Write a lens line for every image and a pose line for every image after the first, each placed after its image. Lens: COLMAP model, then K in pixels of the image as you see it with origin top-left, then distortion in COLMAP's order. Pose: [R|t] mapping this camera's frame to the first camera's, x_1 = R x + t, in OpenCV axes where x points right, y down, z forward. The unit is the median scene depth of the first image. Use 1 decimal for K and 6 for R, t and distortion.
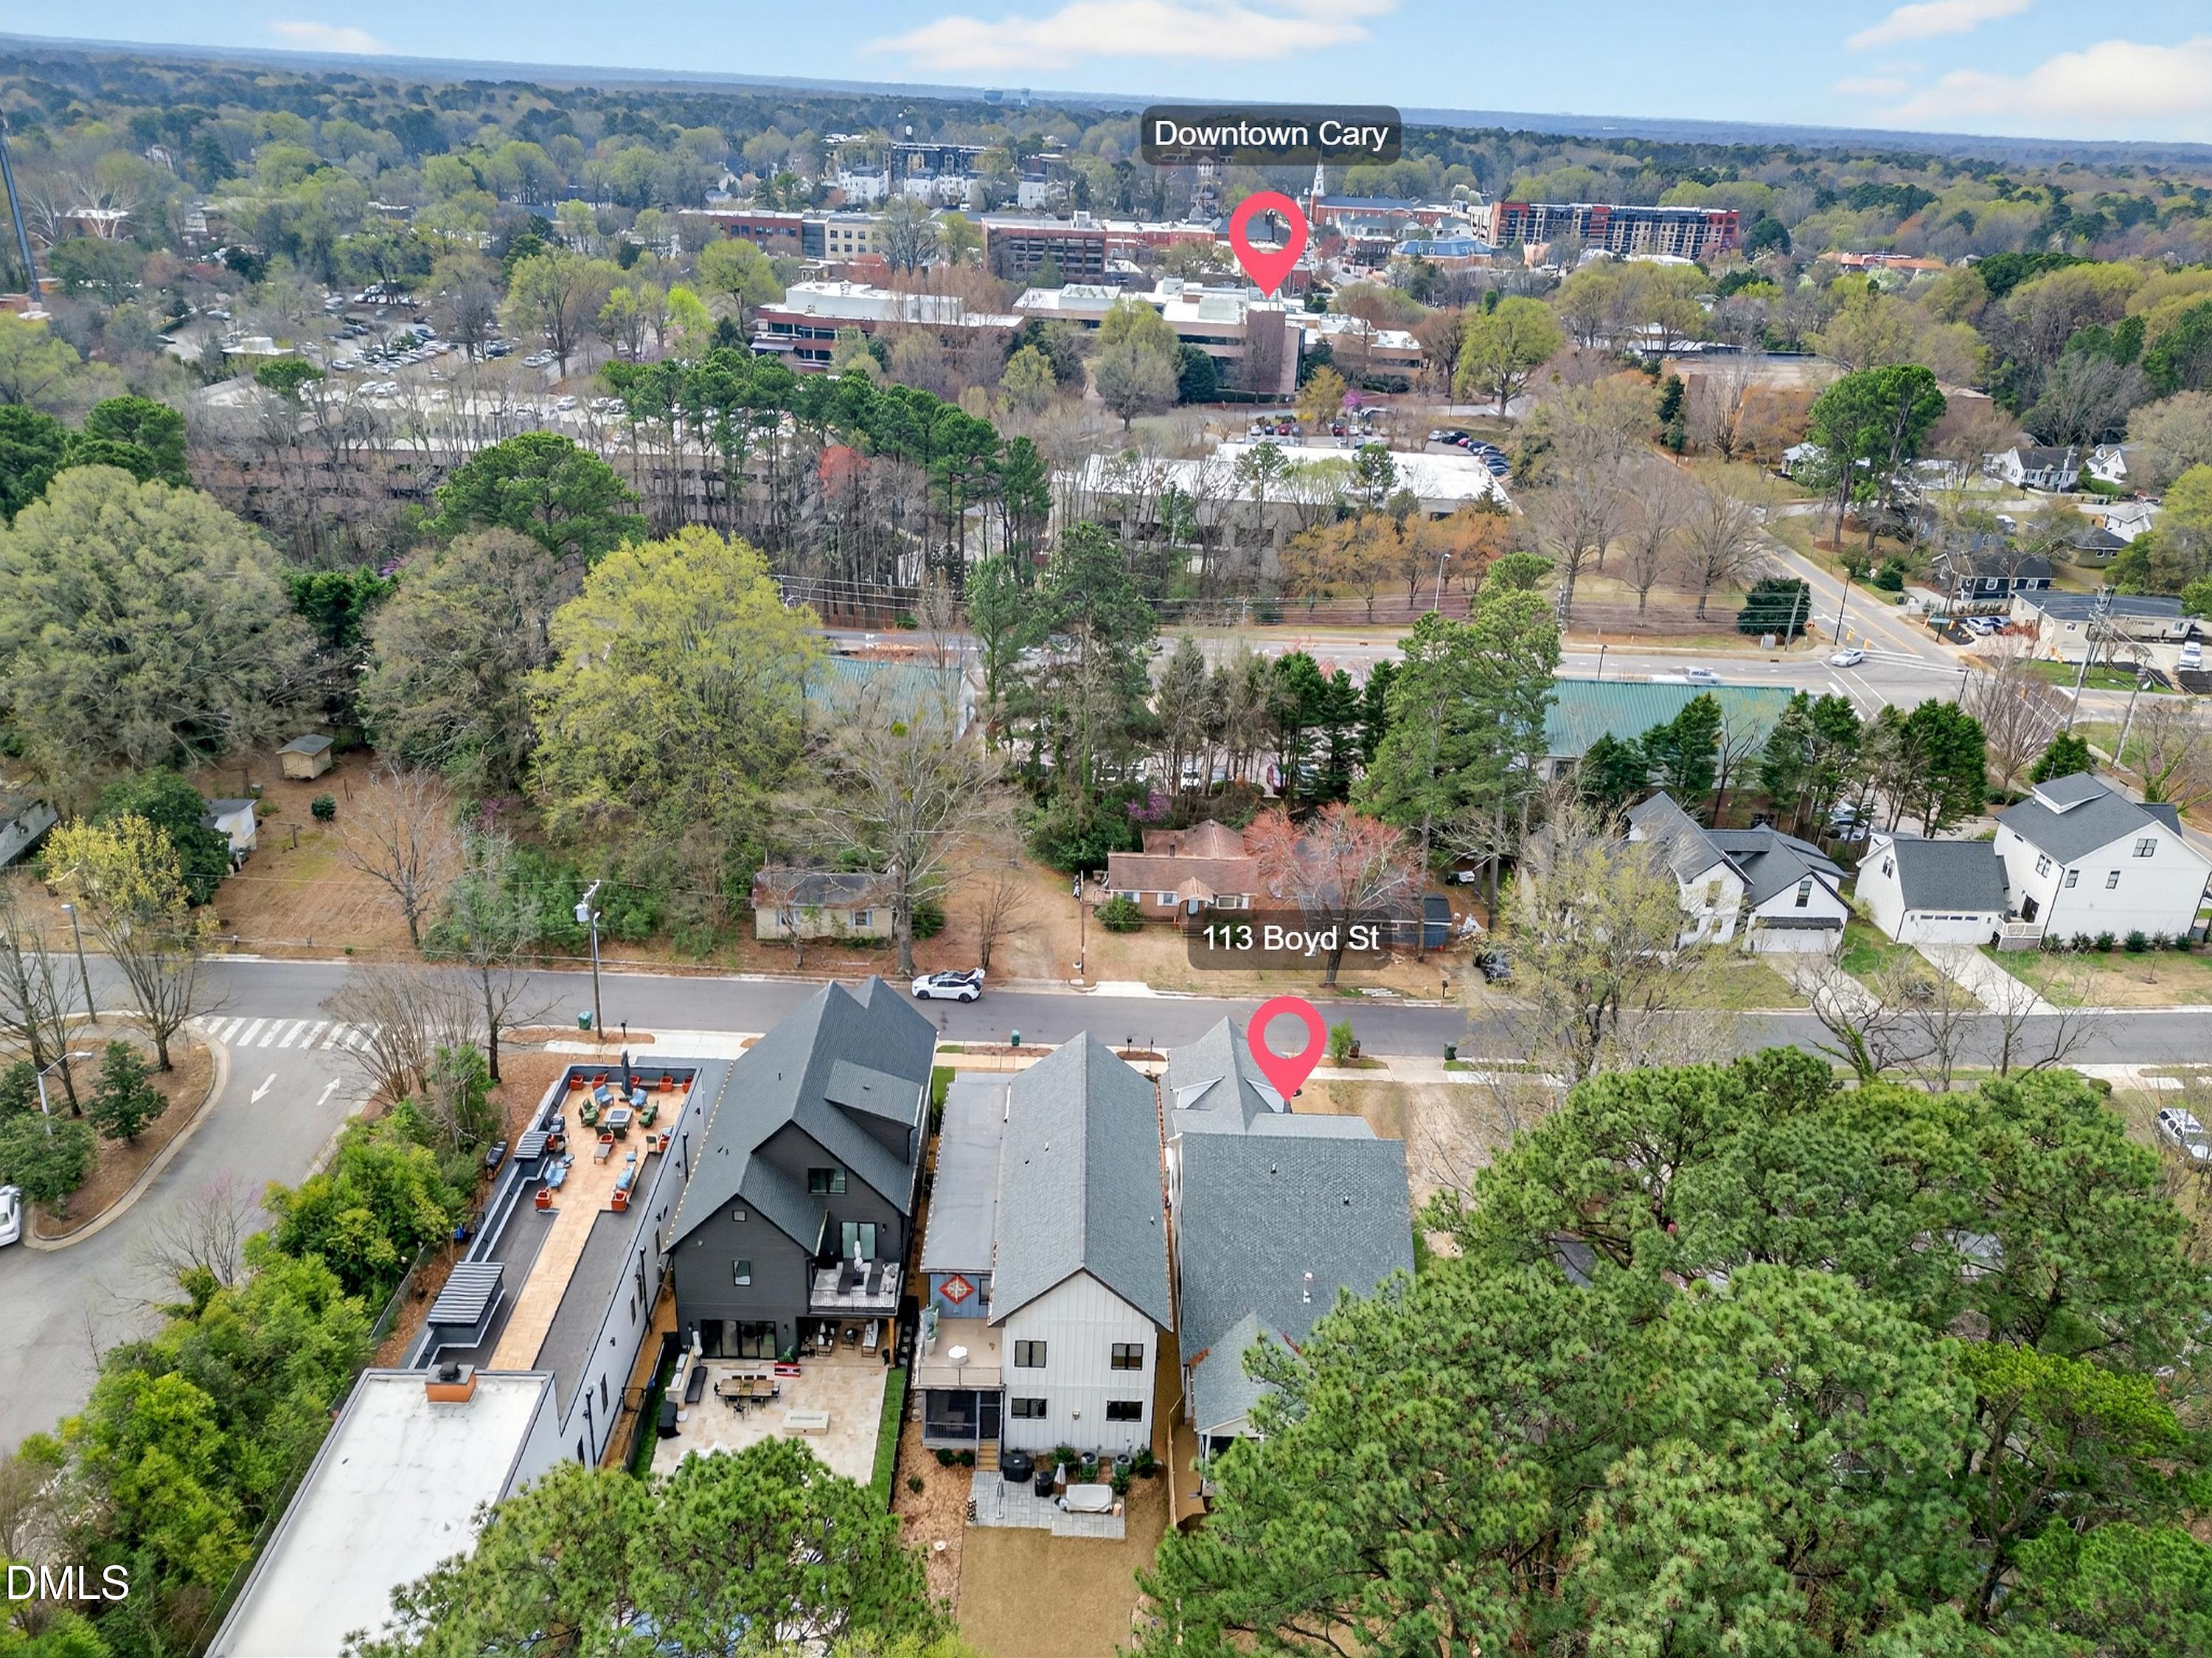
lens RADIAL K [[1665.6, 0, 1106.0], [0, 1665.6, 829.0], [0, 0, 1]] dist [0.068378, -0.063948]
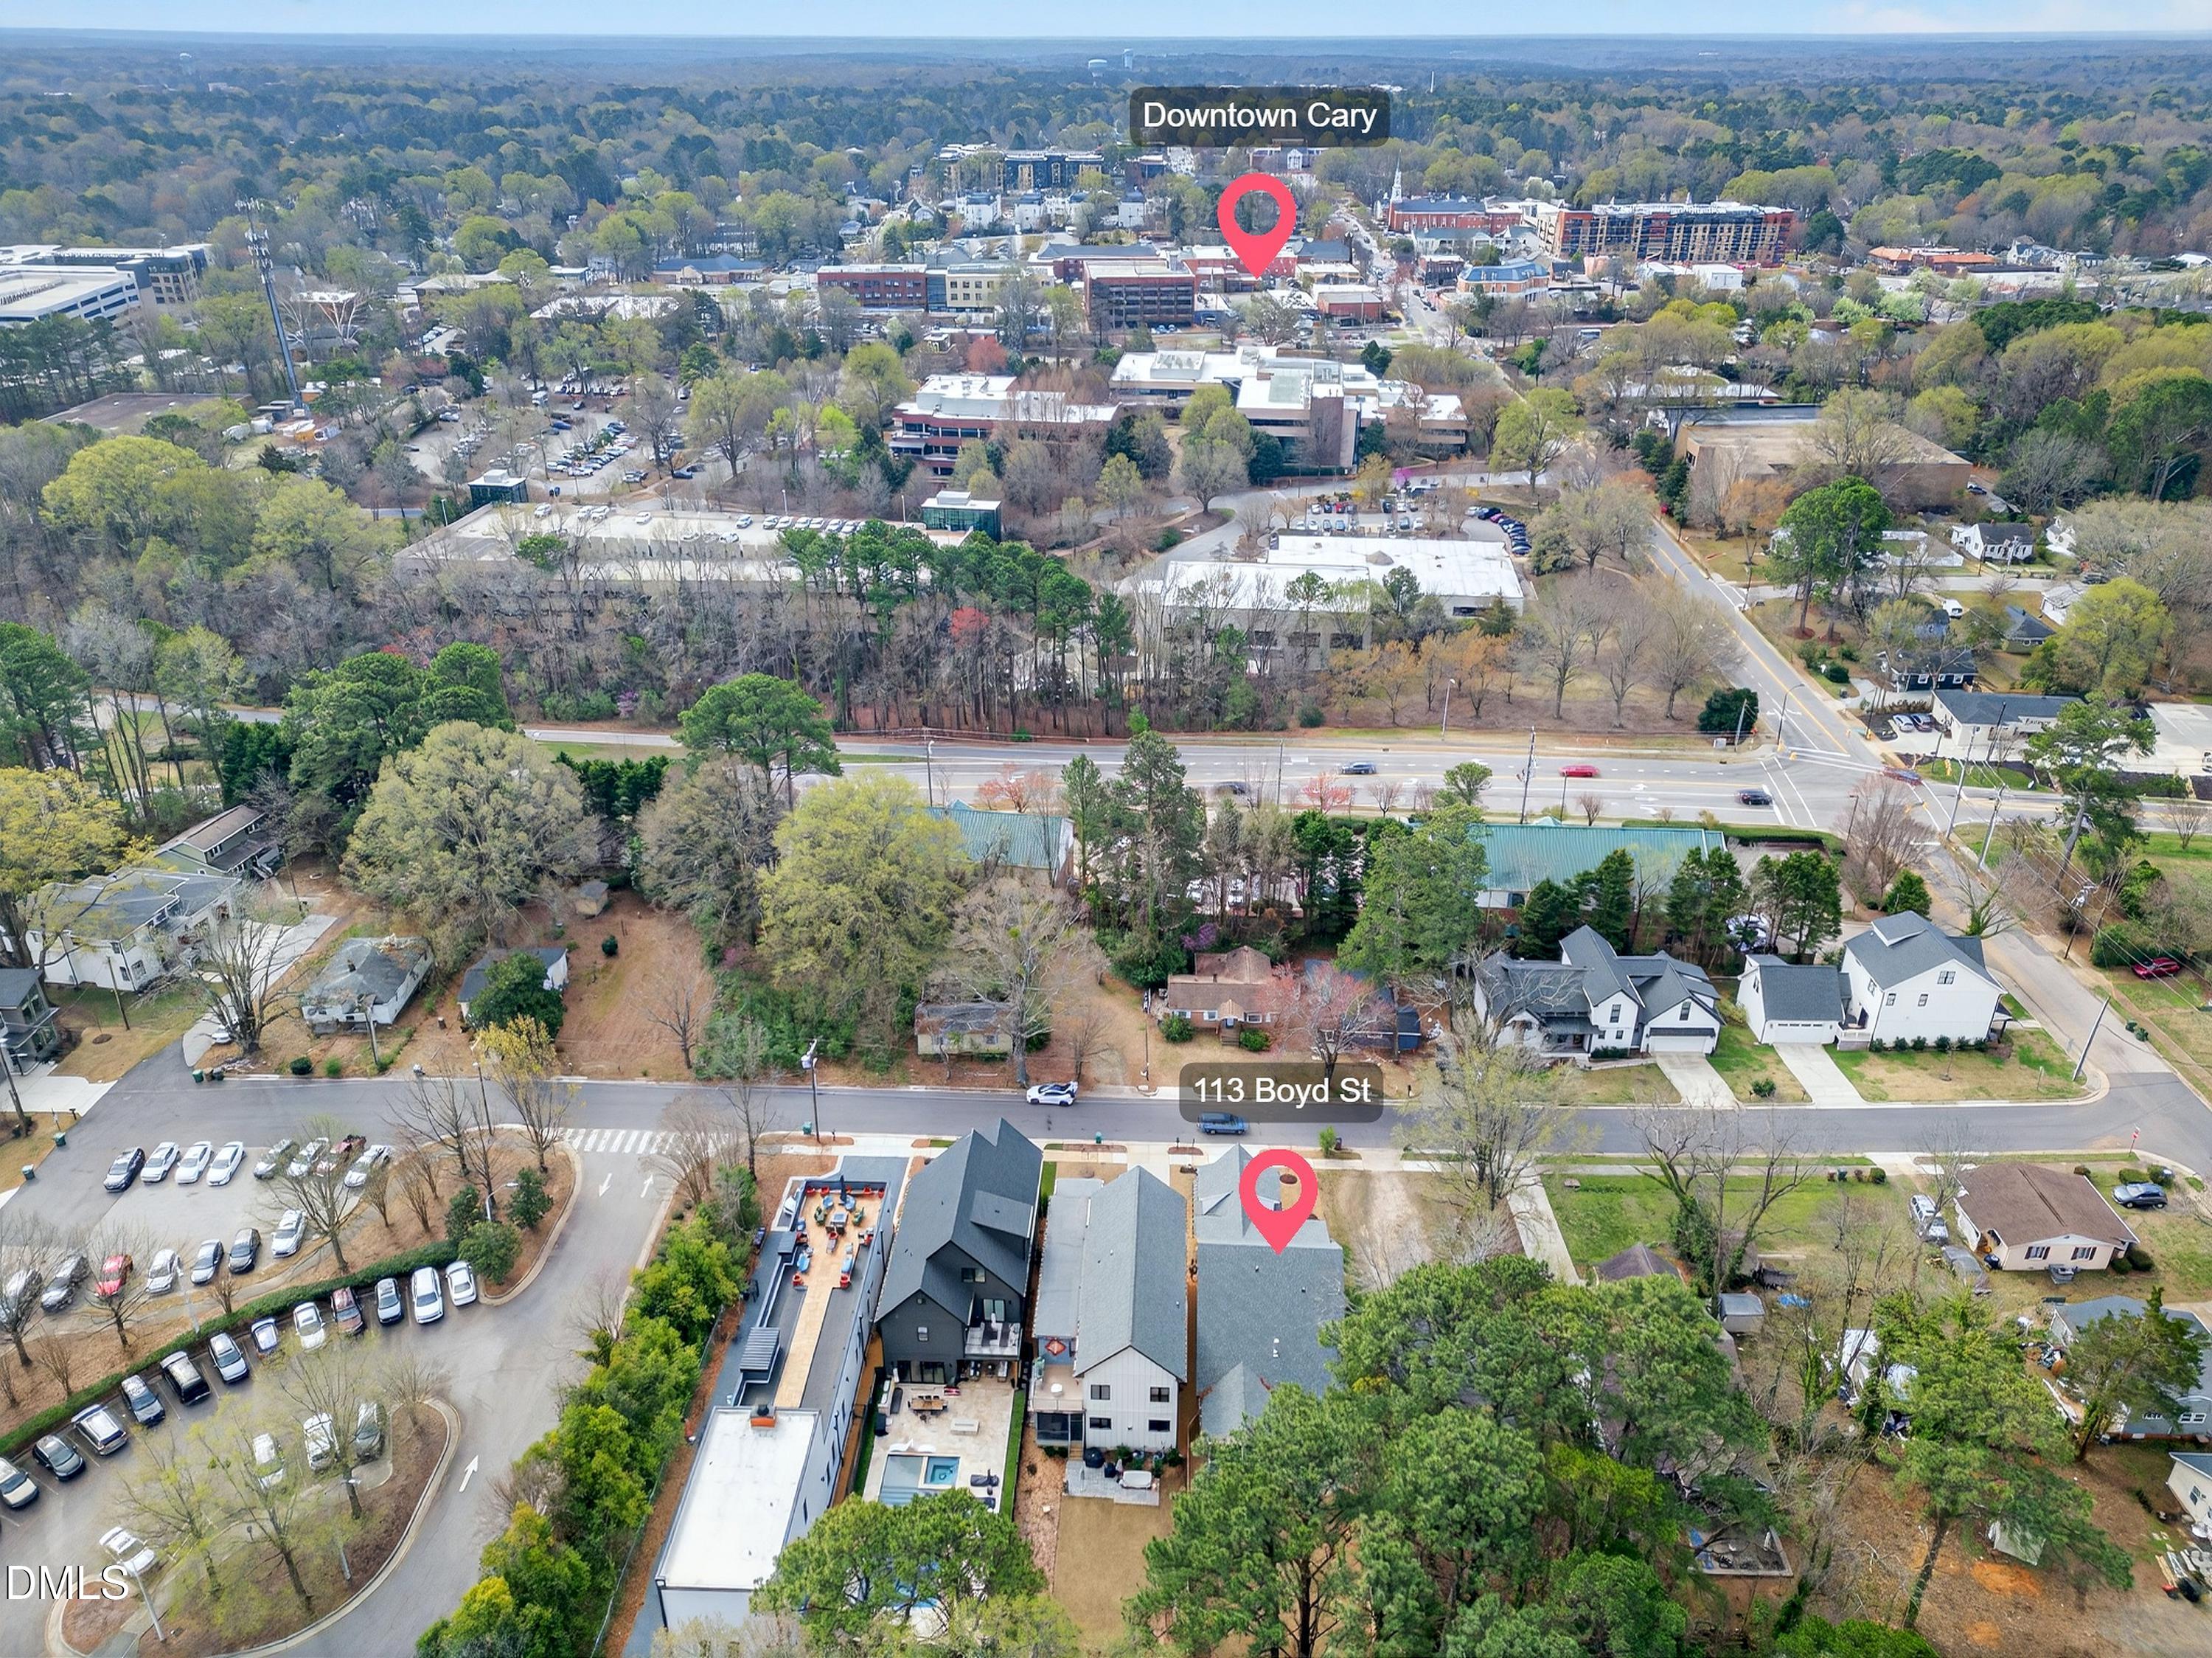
lens RADIAL K [[1573.9, 0, 1106.0], [0, 1573.9, 829.0], [0, 0, 1]] dist [0.065927, -0.054387]
pose [[0.997496, -0.010438, -0.069944, 0.054856], [0.014144, 0.998510, 0.052704, -0.232916], [0.069290, -0.053561, 0.996158, -0.374827]]
